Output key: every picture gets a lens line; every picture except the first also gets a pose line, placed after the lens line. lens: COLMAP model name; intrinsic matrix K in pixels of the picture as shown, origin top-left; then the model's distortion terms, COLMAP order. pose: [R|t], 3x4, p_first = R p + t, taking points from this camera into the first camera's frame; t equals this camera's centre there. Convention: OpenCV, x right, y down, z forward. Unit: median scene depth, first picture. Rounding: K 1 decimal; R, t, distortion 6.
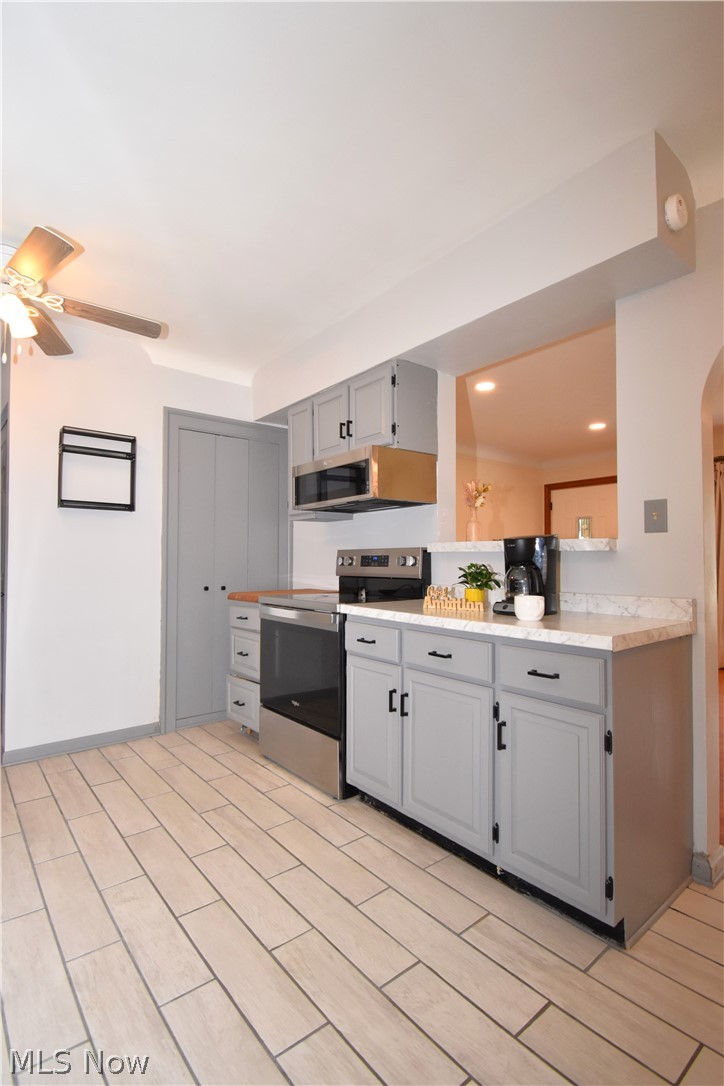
lens RADIAL K [[511.7, 0, 358.5], [0, 511.7, 543.7], [0, 0, 1]] dist [0.026050, -0.029759]
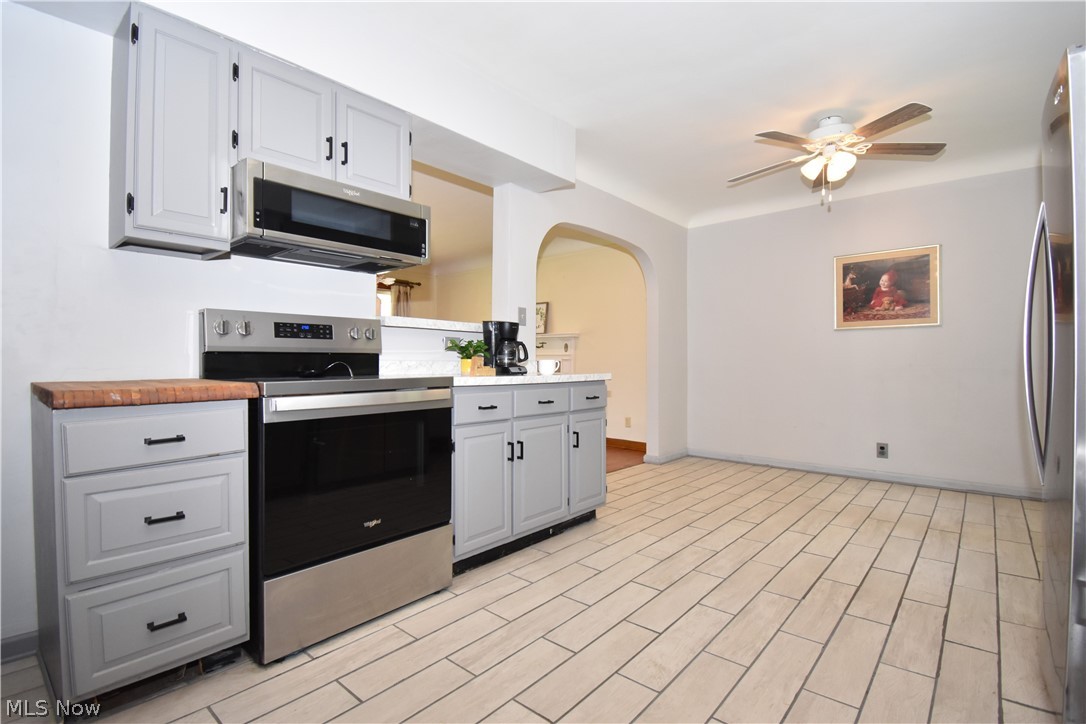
lens RADIAL K [[511.7, 0, 543.0], [0, 511.7, 362.0], [0, 0, 1]] dist [0.026050, -0.029759]
pose [[-0.172614, -0.003090, 0.984985, -0.894546], [-0.030637, 0.999528, -0.002234, 0.081264], [-0.984513, -0.030563, -0.172627, 0.916572]]
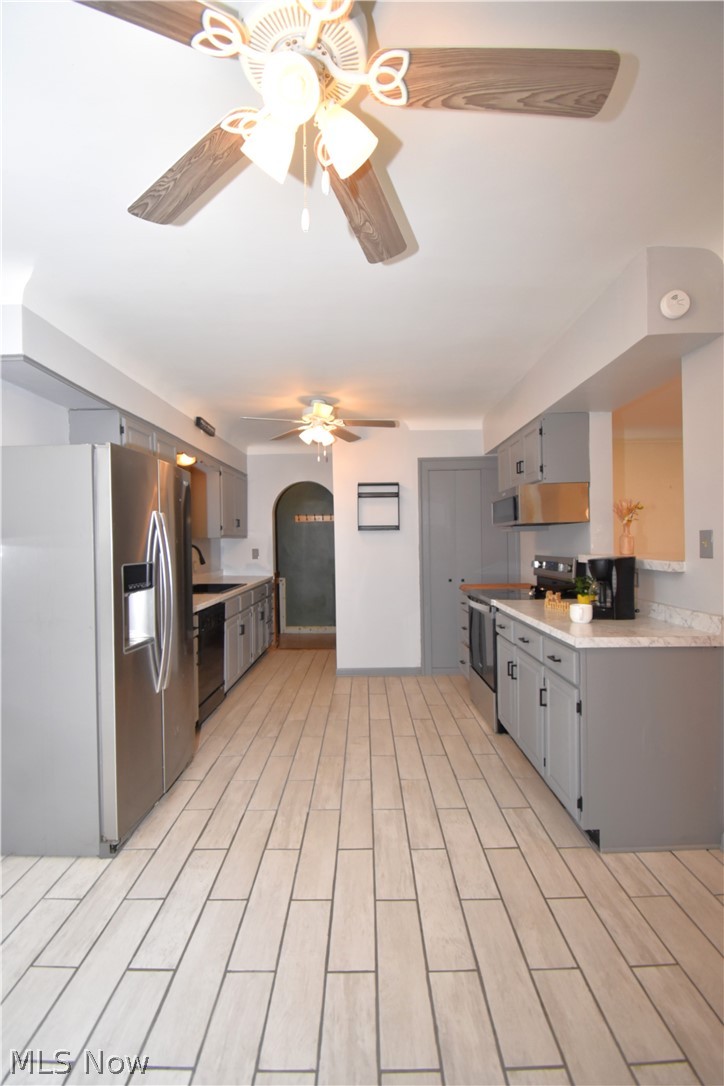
lens RADIAL K [[487.9, 0, 362.0], [0, 487.9, 543.0], [0, 0, 1]] dist [0.023558, -0.029069]
pose [[0.773140, -0.009050, -0.634170, 0.506090], [0.035005, 0.998983, 0.028419, -0.085868], [0.633268, -0.044171, 0.772671, -0.267836]]
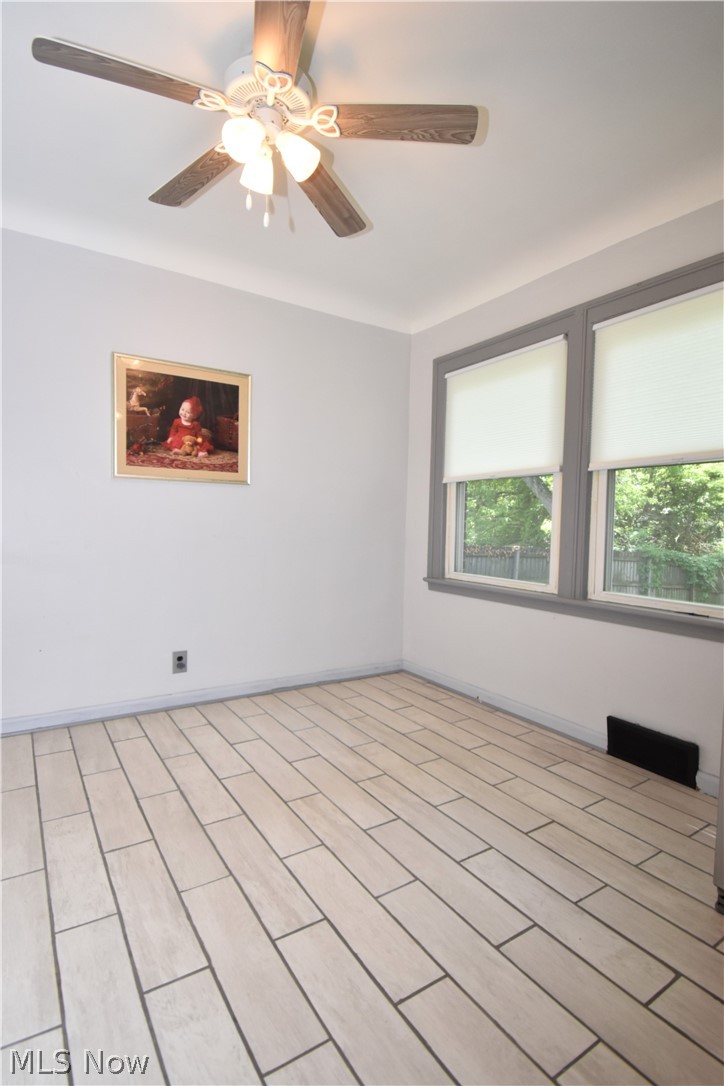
lens RADIAL K [[531.2, 0, 361.7], [0, 531.2, 550.3], [0, 0, 1]] dist [-0.027006, -0.000963]
pose [[-0.993880, -0.034848, 0.104823, 0.020620], [-0.032490, 0.999181, 0.024126, 0.044182], [-0.105578, 0.020573, -0.994198, 0.657537]]
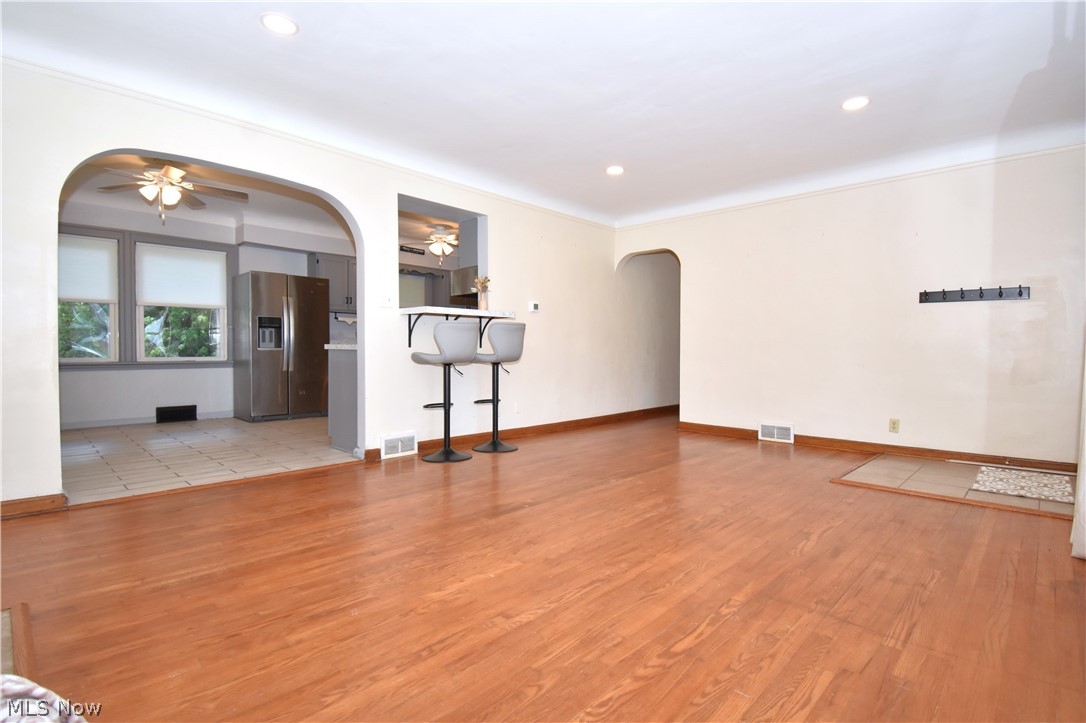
lens RADIAL K [[517.9, 0, 541.3], [0, 517.9, 358.6], [0, 0, 1]] dist [0.026289, -0.033466]
pose [[0.125701, 0.016076, -0.991938, 2.119924], [0.023050, 0.999551, 0.019120, 0.132189], [0.991800, -0.025268, 0.125274, 1.055049]]
